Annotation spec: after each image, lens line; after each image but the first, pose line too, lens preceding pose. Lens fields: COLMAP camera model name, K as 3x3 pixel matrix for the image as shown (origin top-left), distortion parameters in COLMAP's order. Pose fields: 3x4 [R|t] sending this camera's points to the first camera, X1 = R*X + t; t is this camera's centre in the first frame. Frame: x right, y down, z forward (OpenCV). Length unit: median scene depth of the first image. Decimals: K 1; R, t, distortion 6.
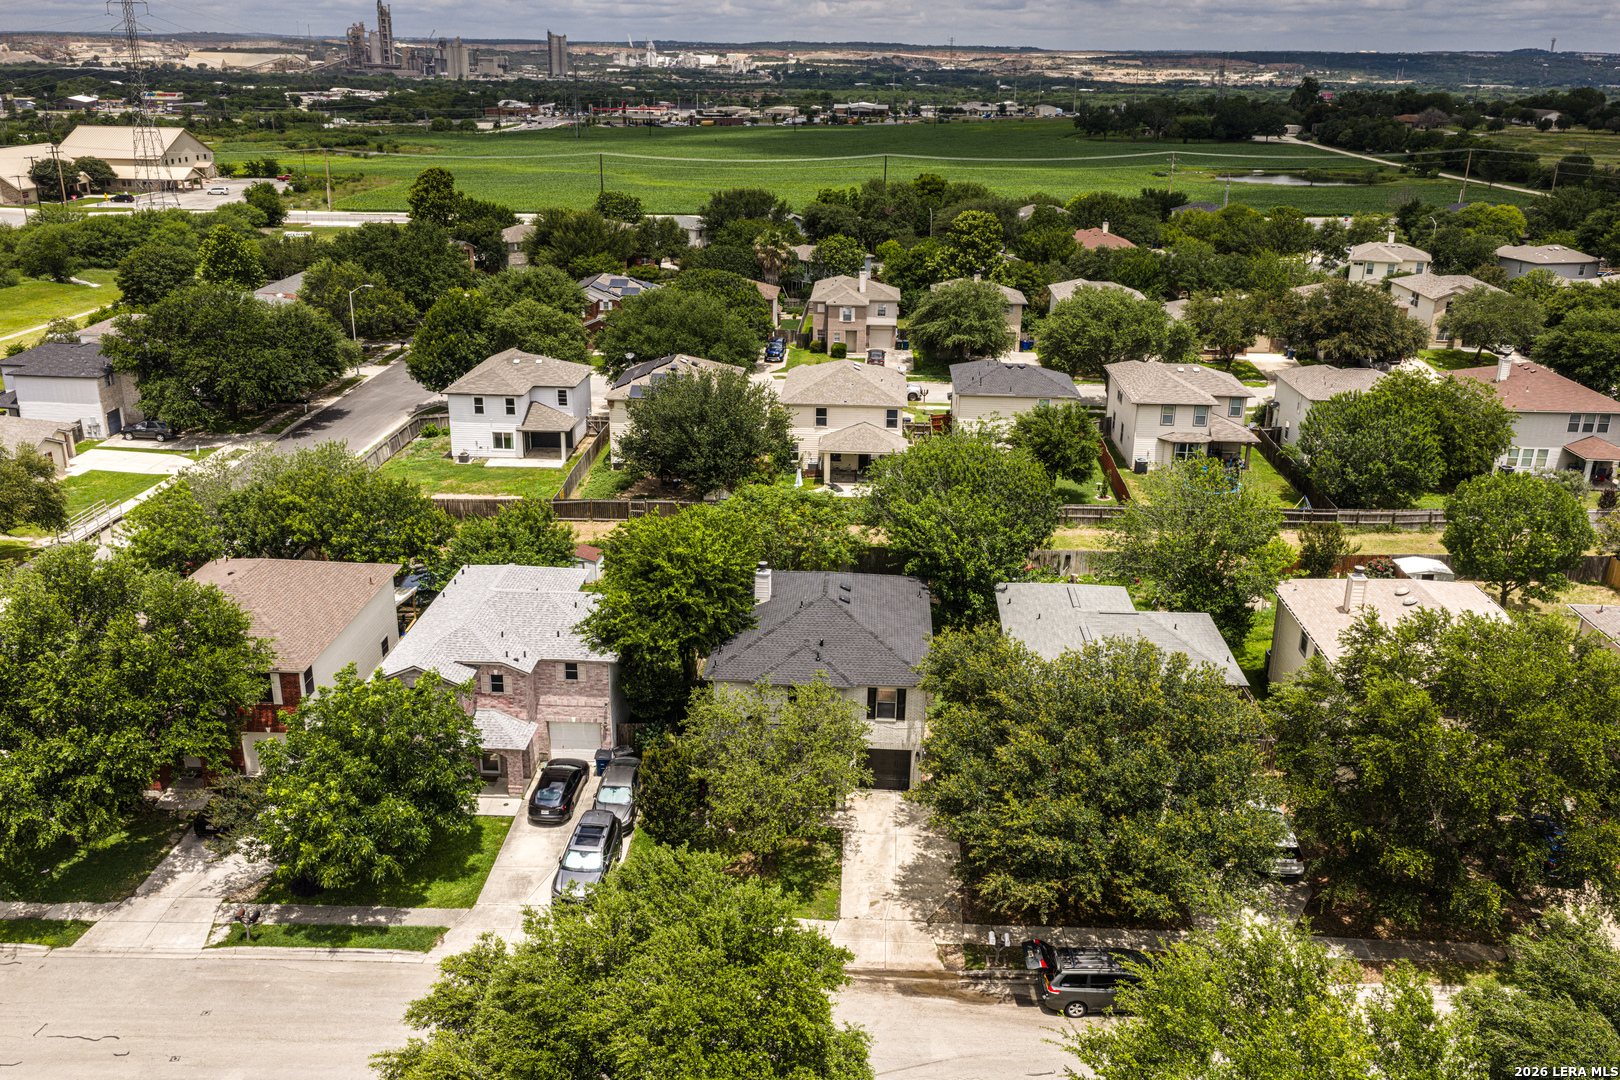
lens RADIAL K [[1338.7, 0, 810.0], [0, 1338.7, 540.0], [0, 0, 1]] dist [0.029017, -0.001443]
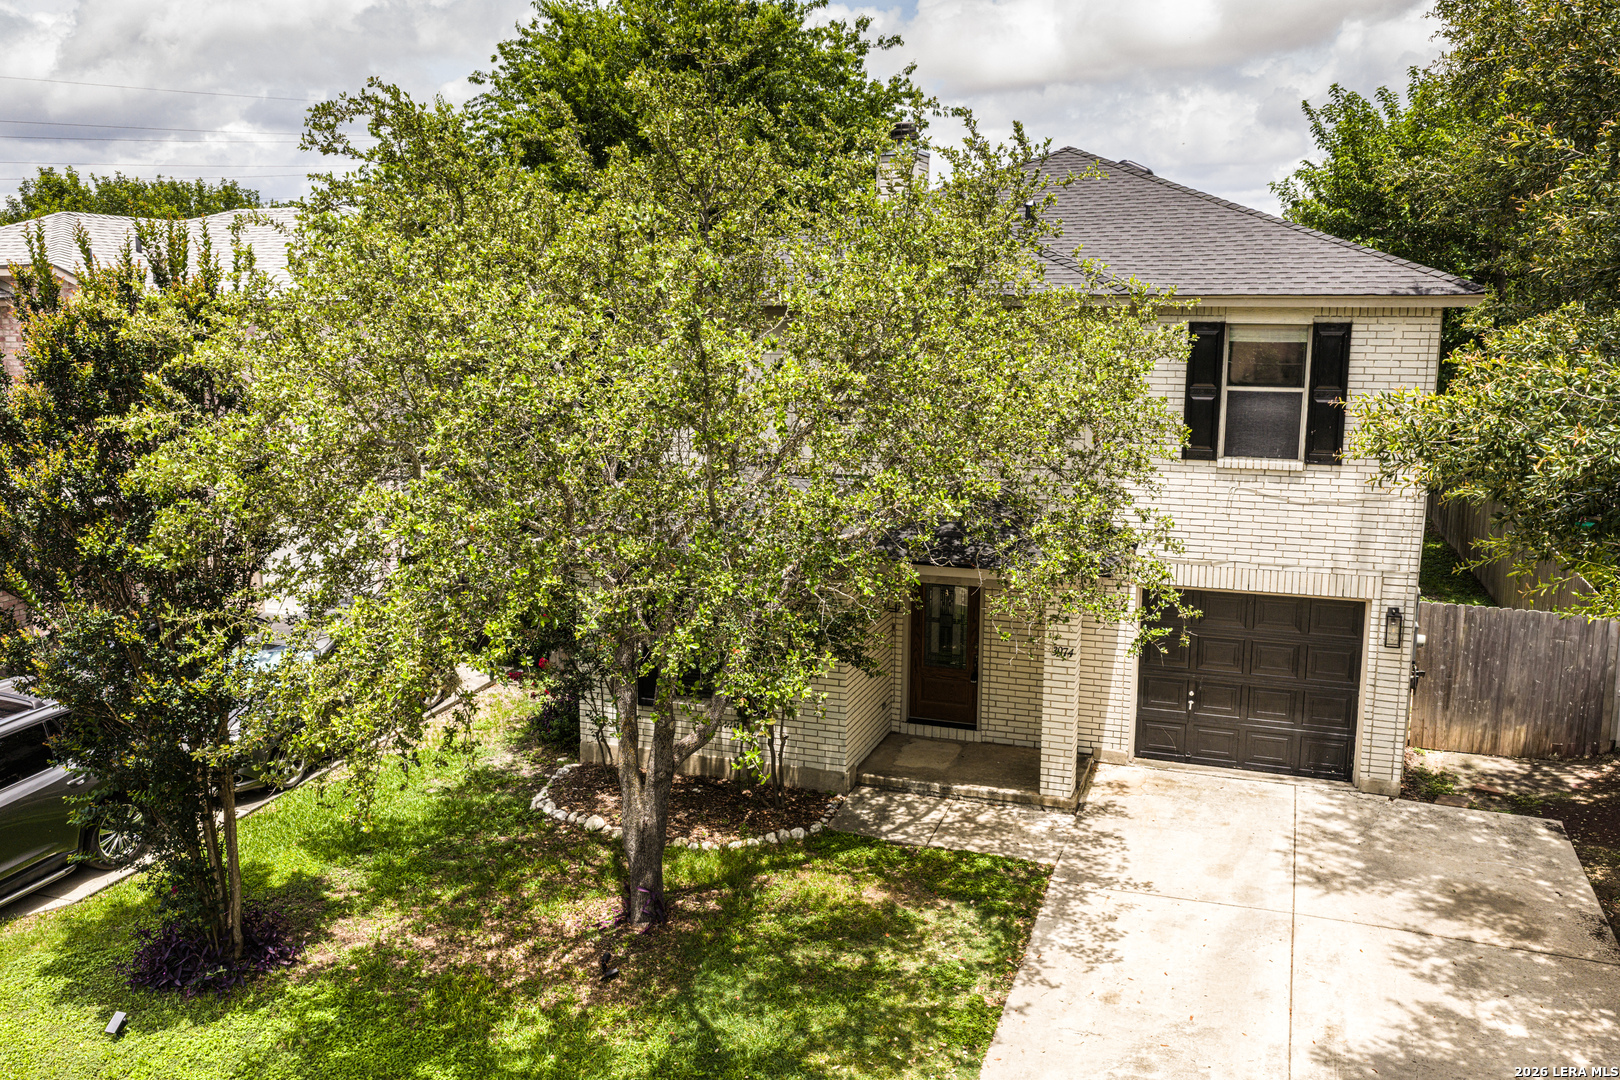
lens RADIAL K [[1338.7, 0, 810.0], [0, 1338.7, 540.0], [0, 0, 1]] dist [0.029017, -0.001443]
pose [[0.956581, 0.028568, -0.290065, 0.047396], [-0.082326, 0.981144, -0.174866, 0.194791], [0.279600, 0.191153, 0.940896, 0.726145]]
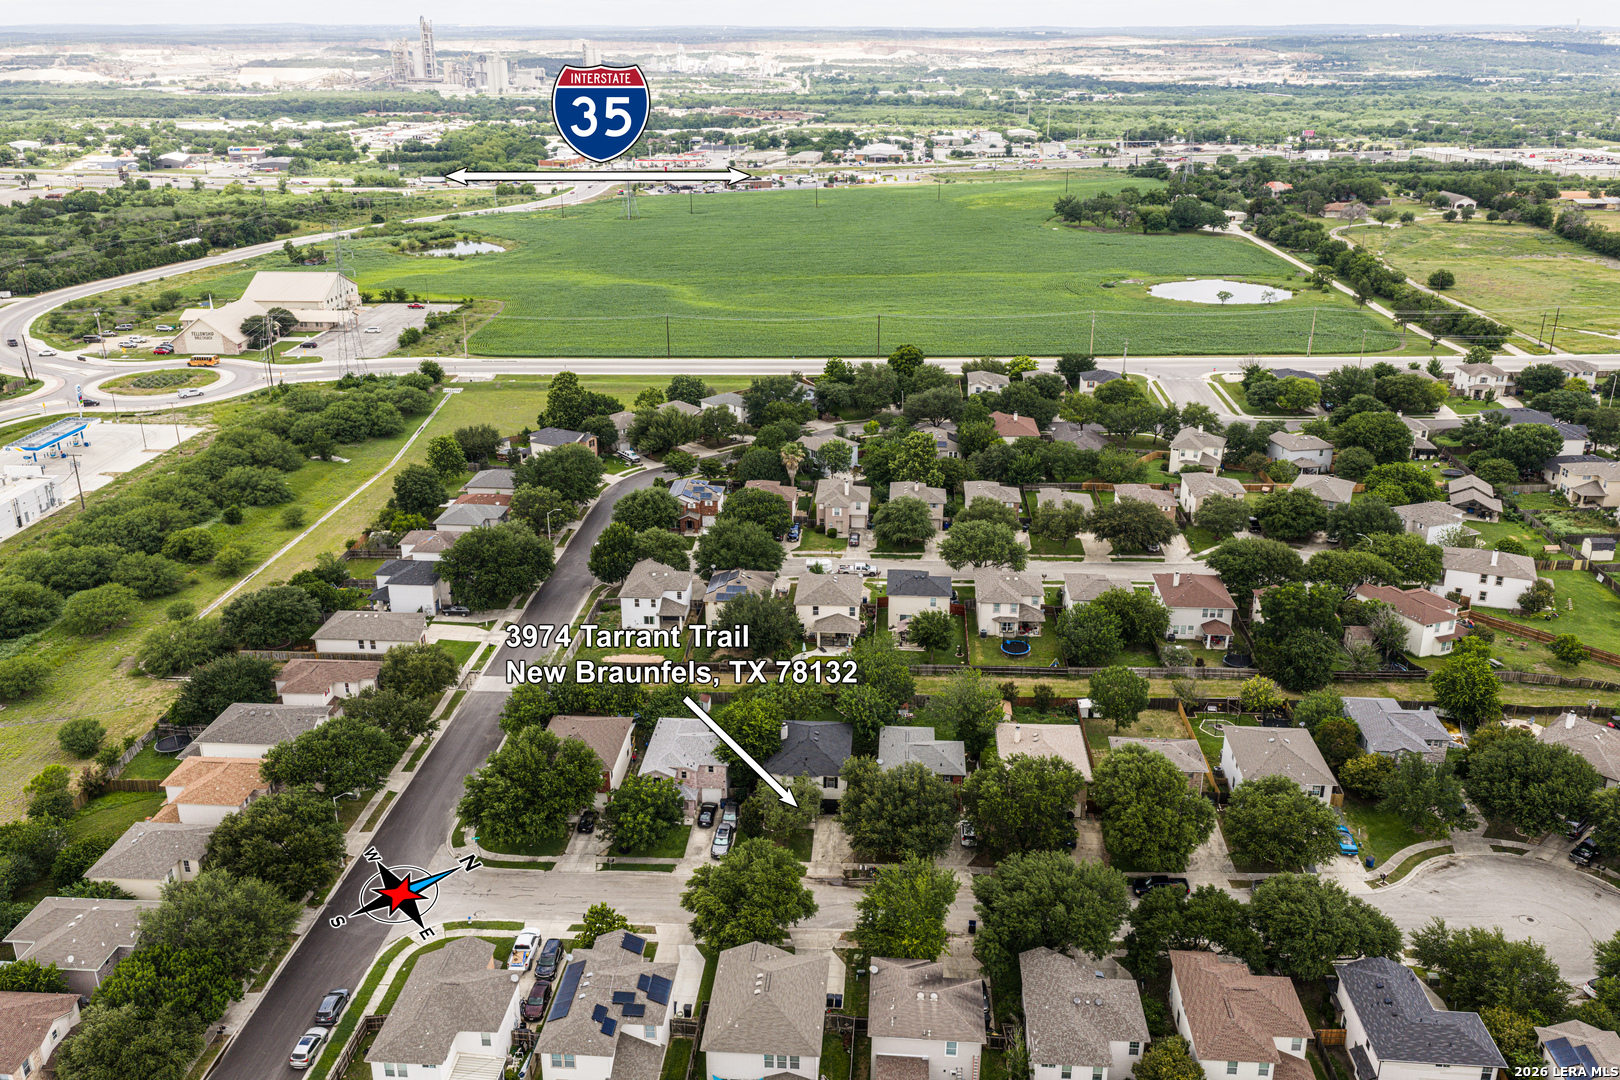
lens RADIAL K [[1338.7, 0, 810.0], [0, 1338.7, 540.0], [0, 0, 1]] dist [0.029017, -0.001443]
pose [[0.999669, -0.009355, -0.023946, 0.081818], [0.009764, 0.999808, 0.017013, -0.392596], [0.023783, -0.017241, 0.999568, -1.605476]]
